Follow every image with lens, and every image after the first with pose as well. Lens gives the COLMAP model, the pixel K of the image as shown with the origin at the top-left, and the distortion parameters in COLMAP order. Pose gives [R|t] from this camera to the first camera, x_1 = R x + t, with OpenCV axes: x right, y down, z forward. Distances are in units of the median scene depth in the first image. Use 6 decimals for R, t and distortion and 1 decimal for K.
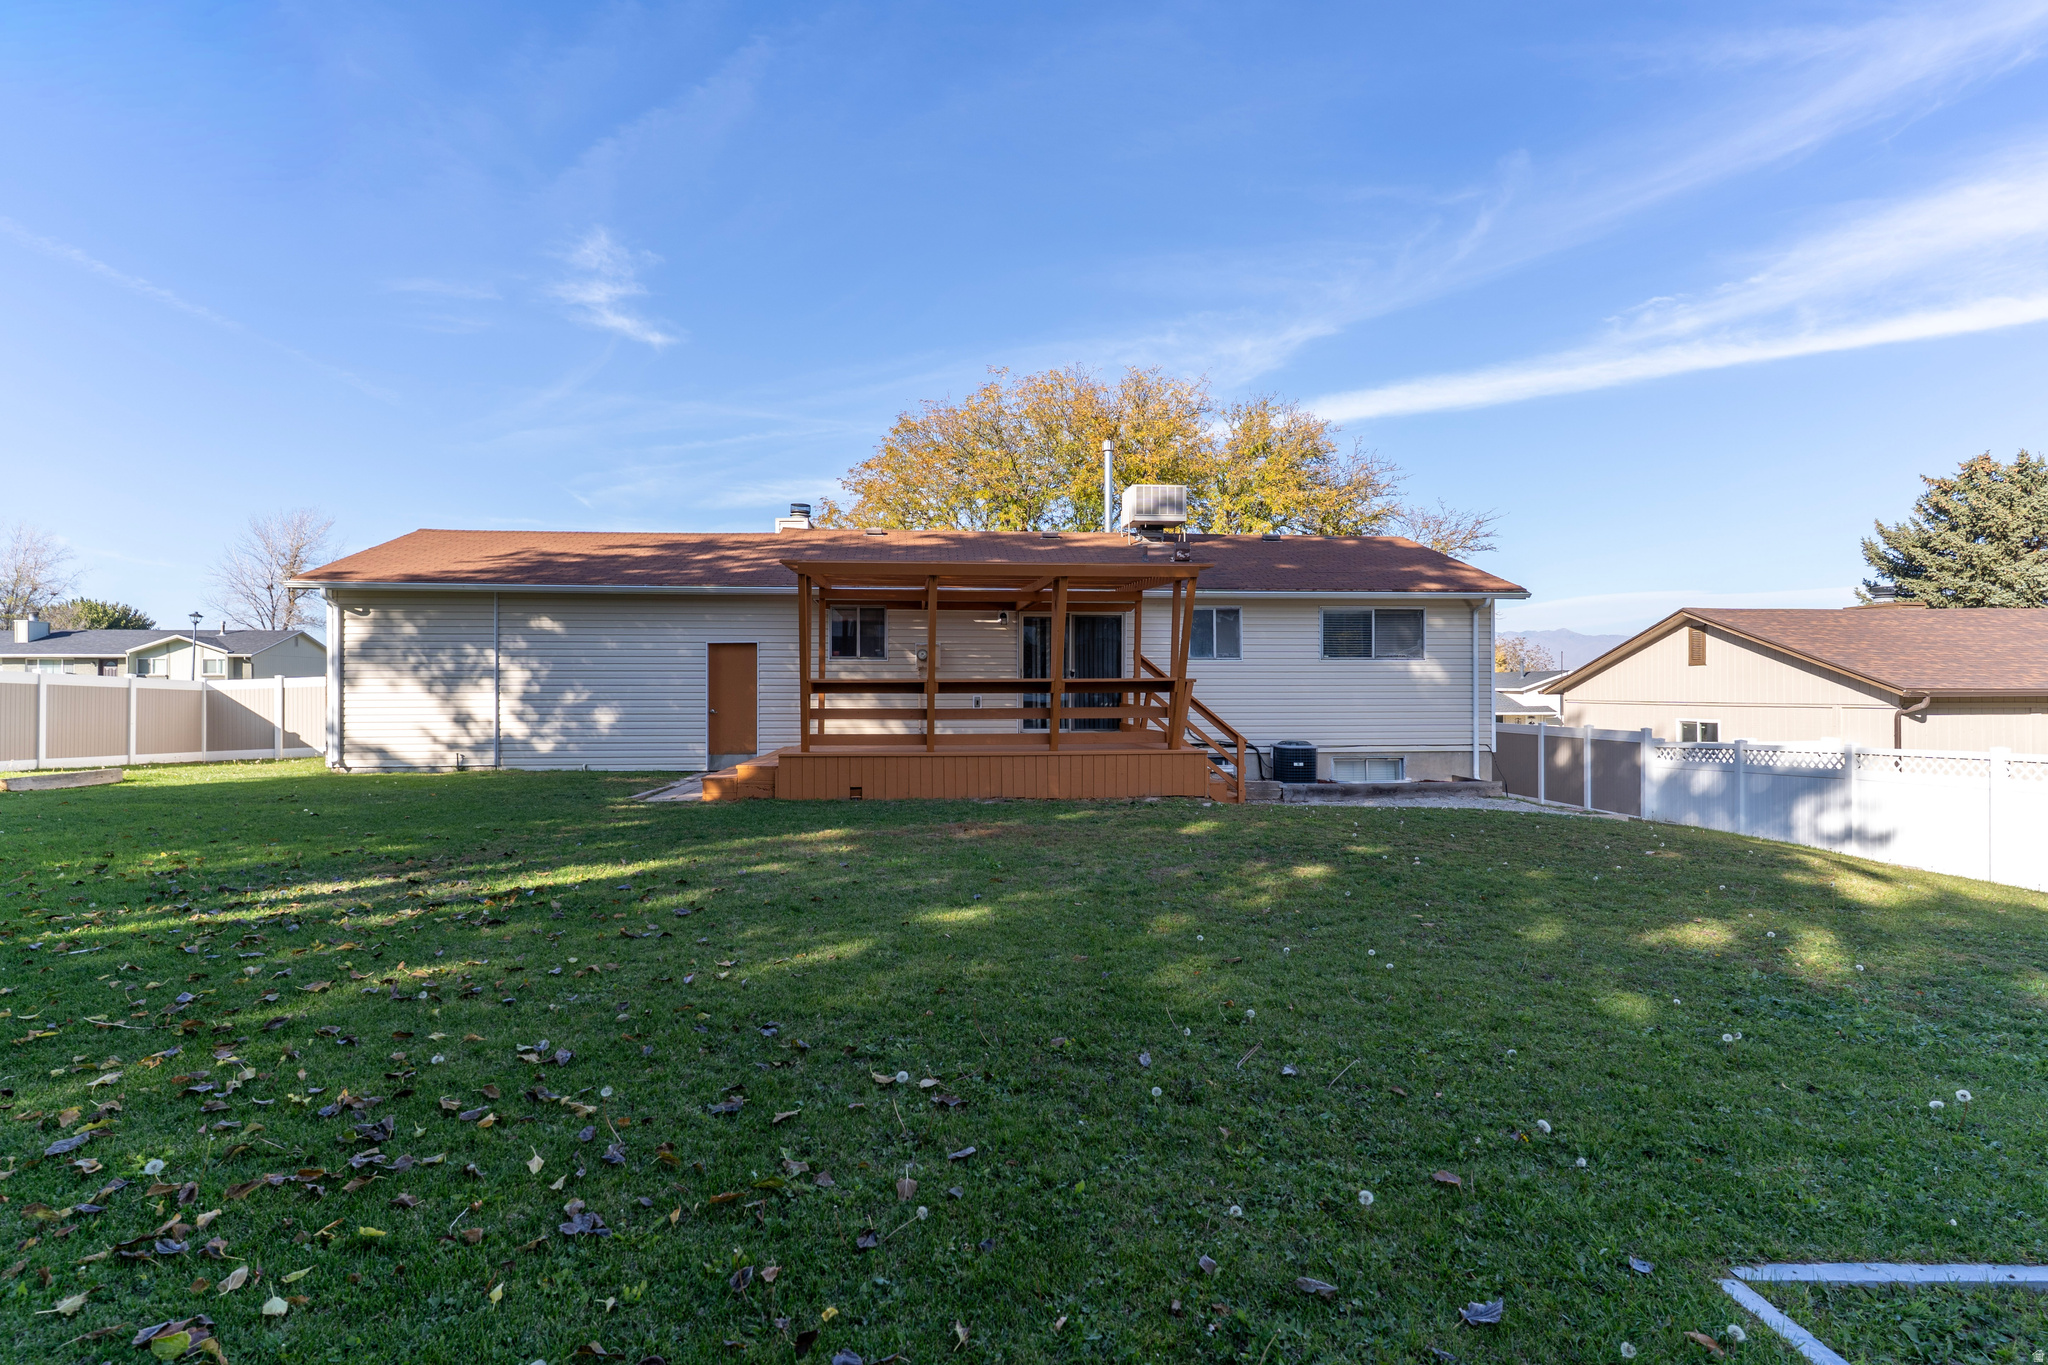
lens RADIAL K [[1049.9, 0, 1008.4], [0, 1049.9, 682.4], [0, 0, 1]] dist [0.005310, 0.001859]
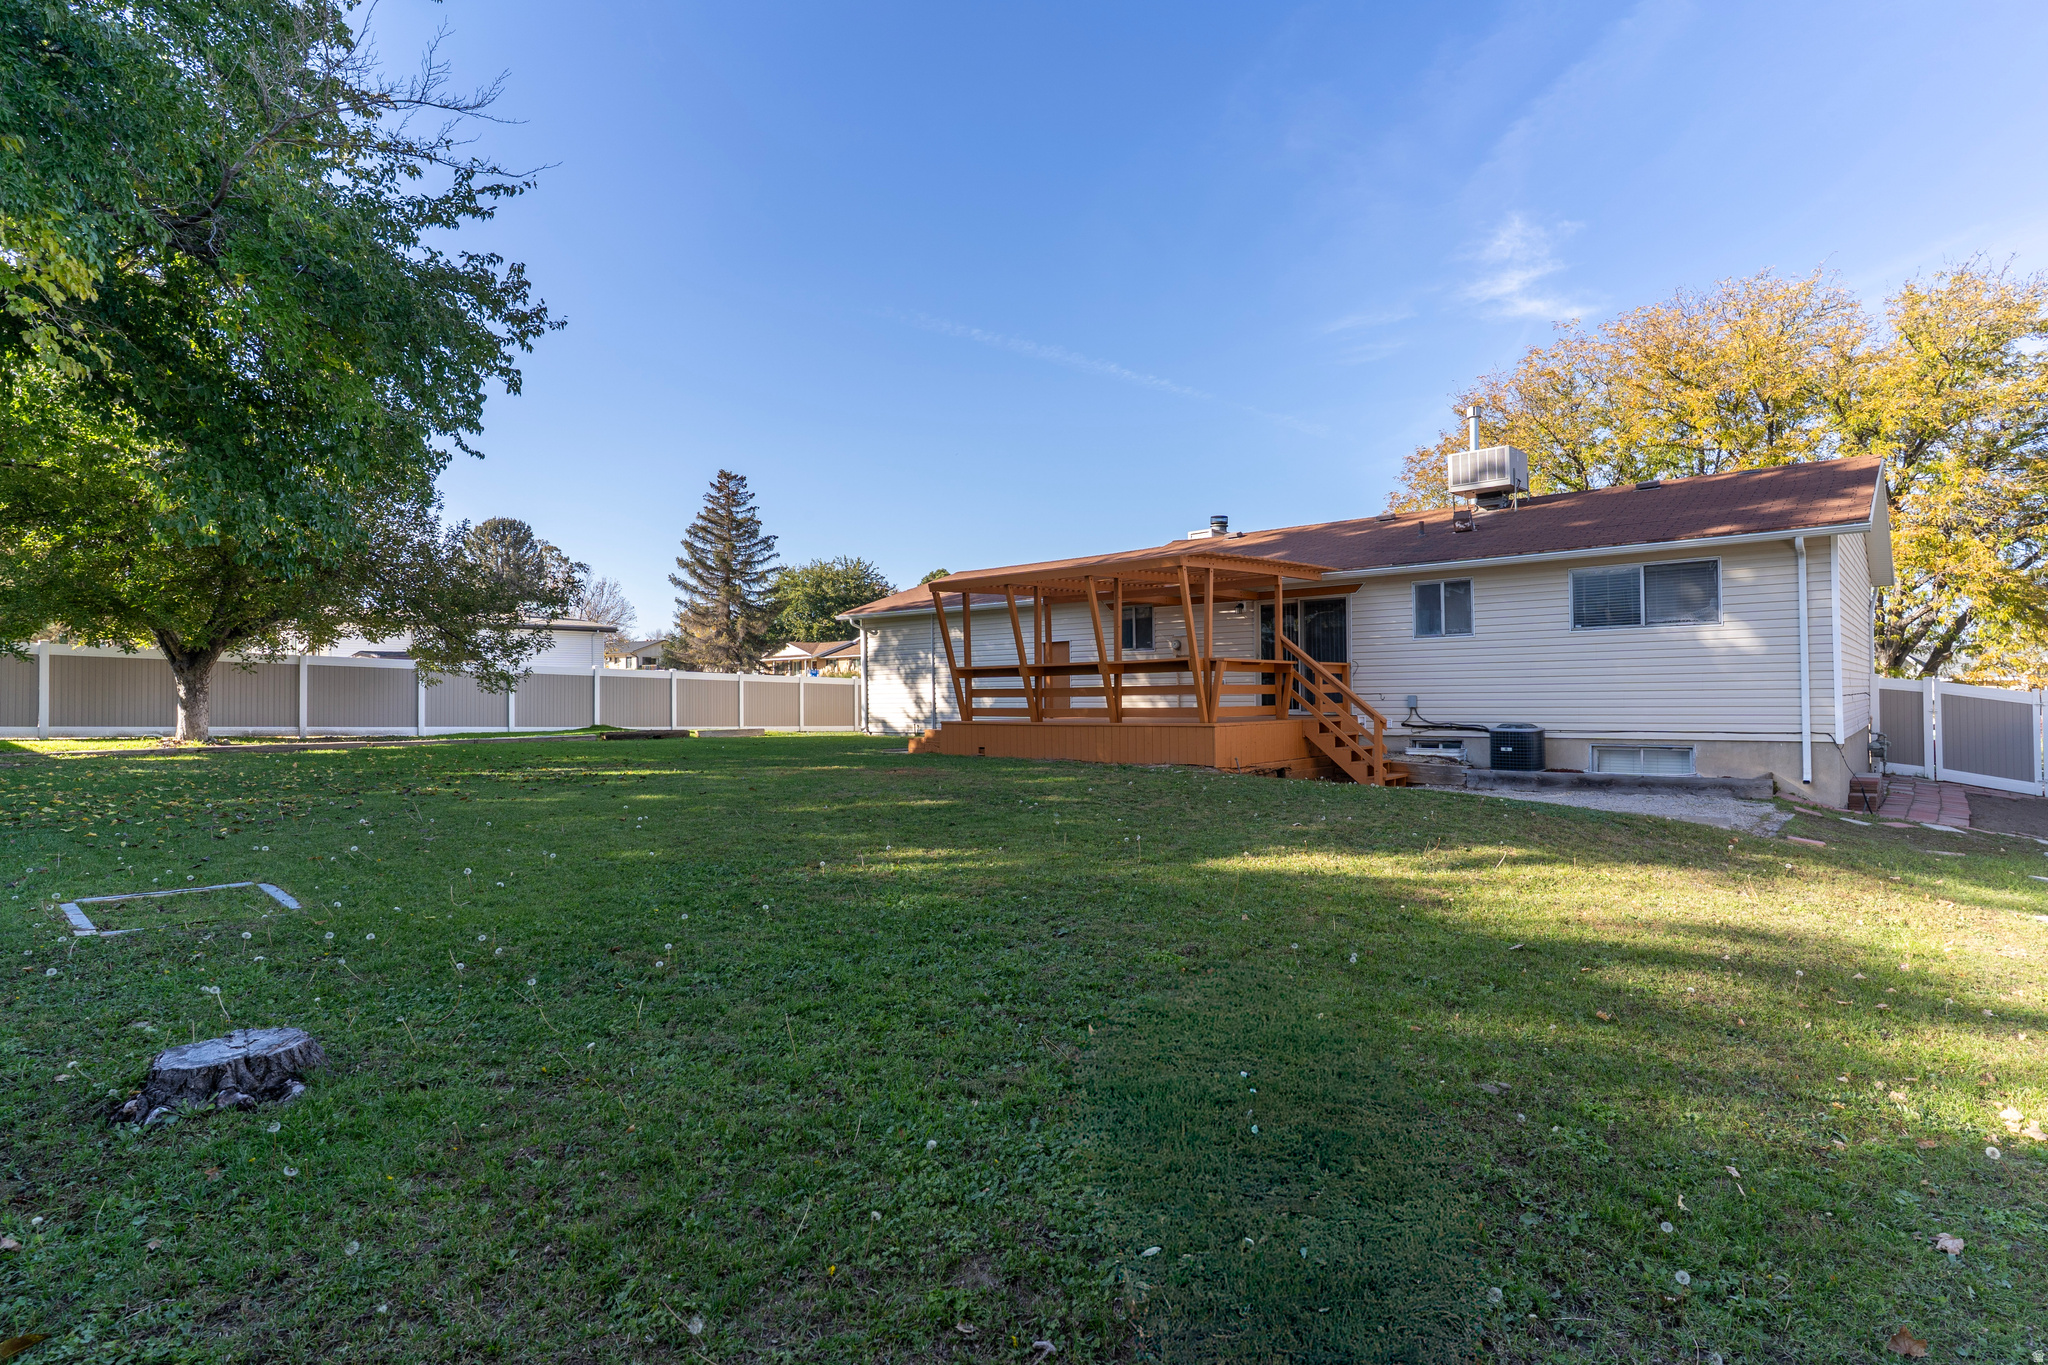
lens RADIAL K [[1049.9, 0, 1039.9], [0, 1049.9, 682.2], [0, 0, 1]] dist [0.005310, 0.001859]
pose [[0.700674, -0.016395, -0.713293, 0.649386], [0.017026, 0.999835, -0.006256, 0.020092], [0.713279, -0.007761, 0.700838, 0.087578]]
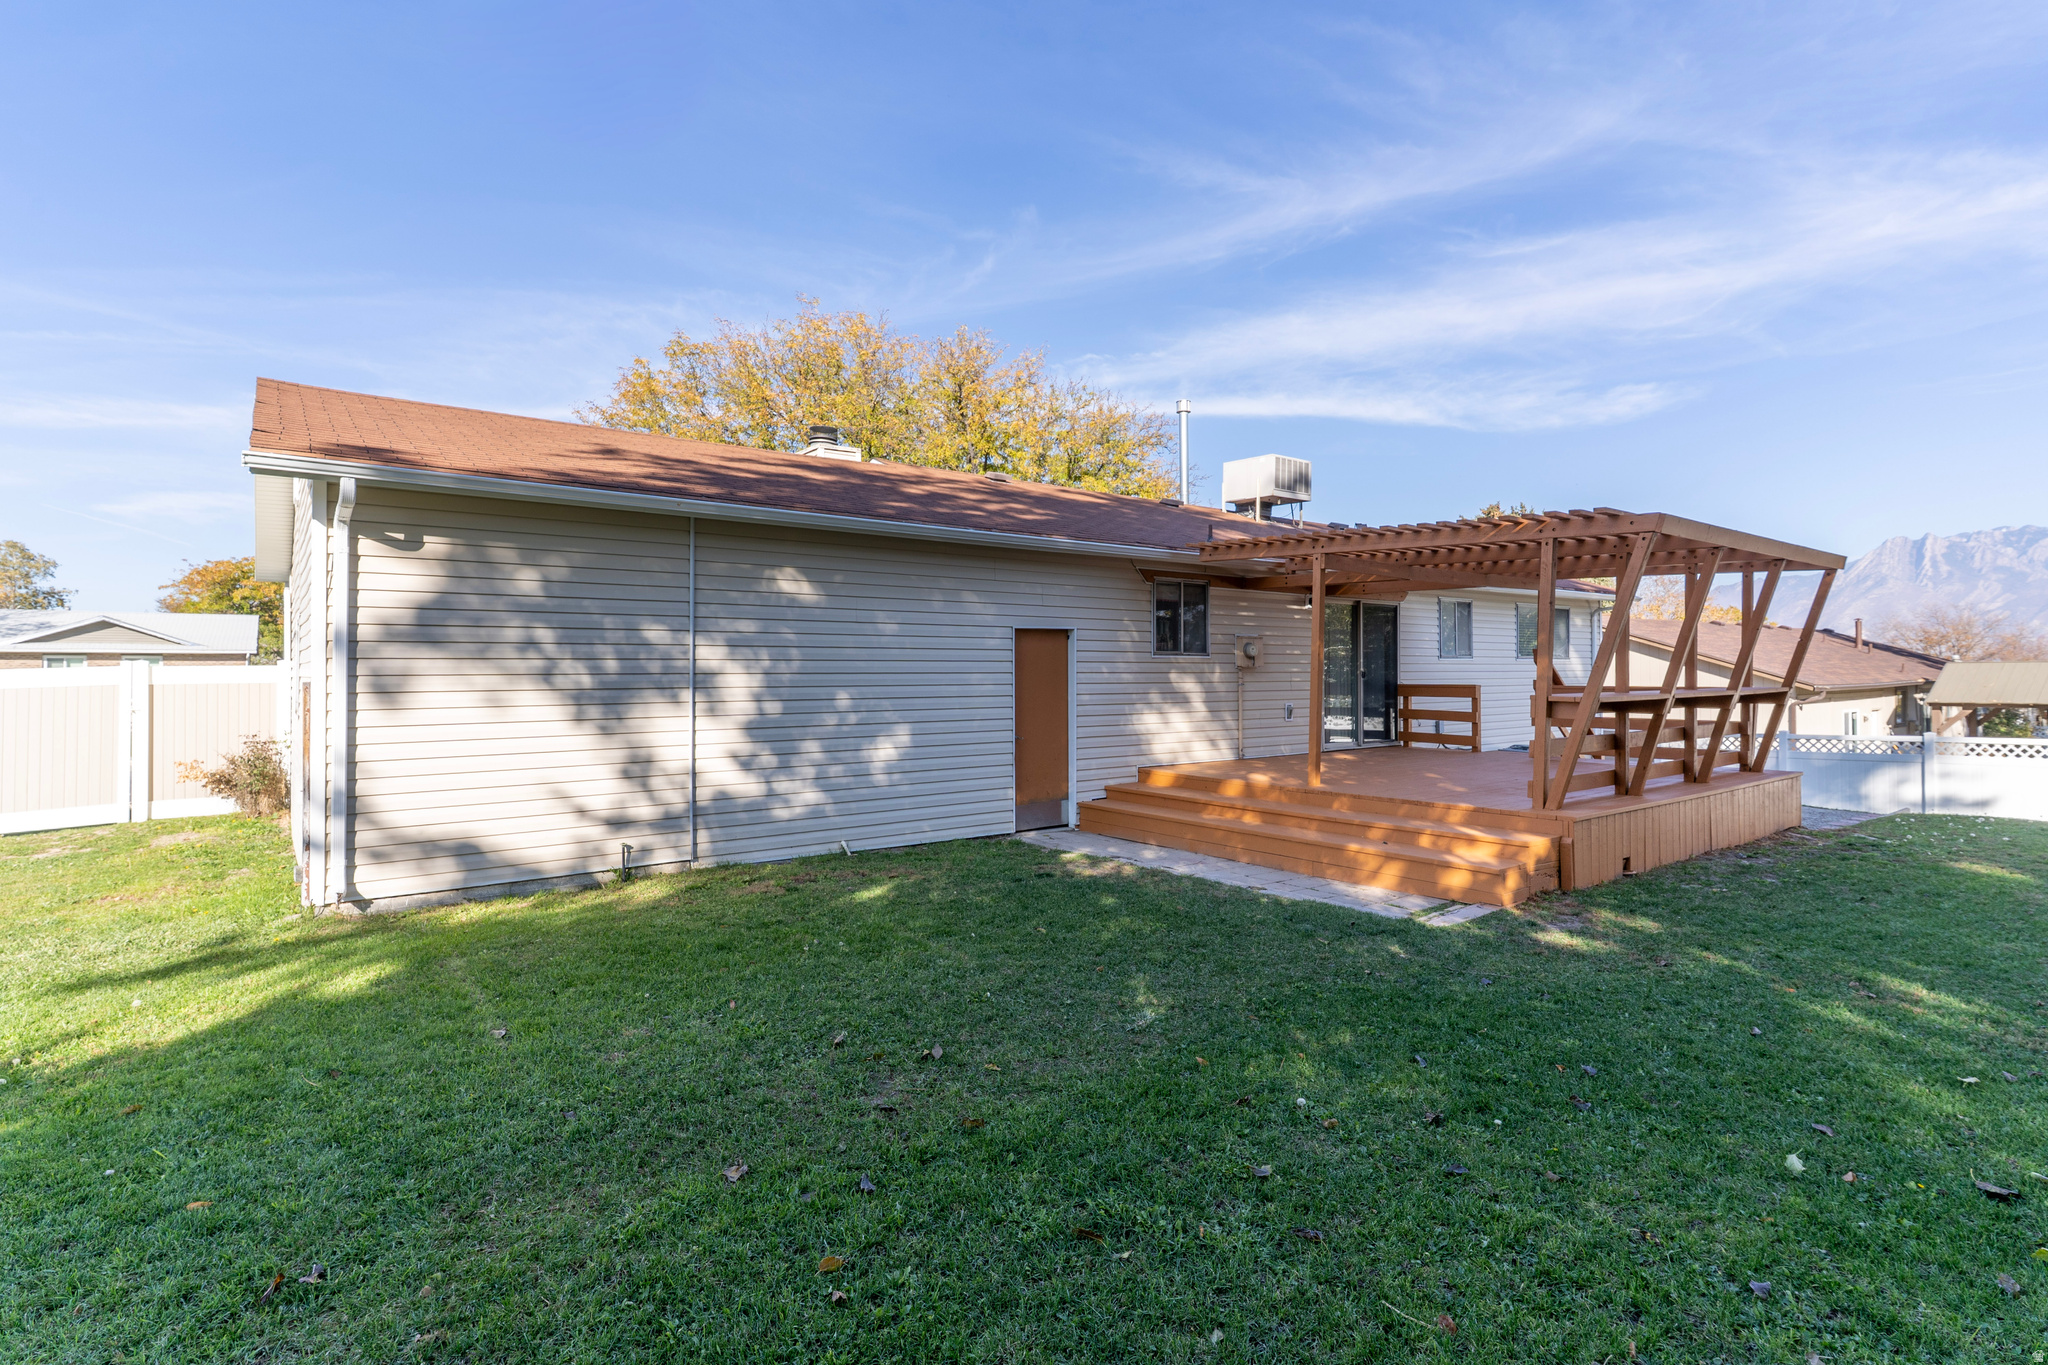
lens RADIAL K [[1035.7, 0, 1033.6], [0, 1035.7, 671.3], [0, 0, 1]] dist [0.003734, -0.000631]
pose [[0.835519, -0.001403, 0.549459, -0.629555], [-0.001154, 0.999990, 0.004308, -0.014390], [-0.549460, -0.004234, 0.835509, 0.483514]]
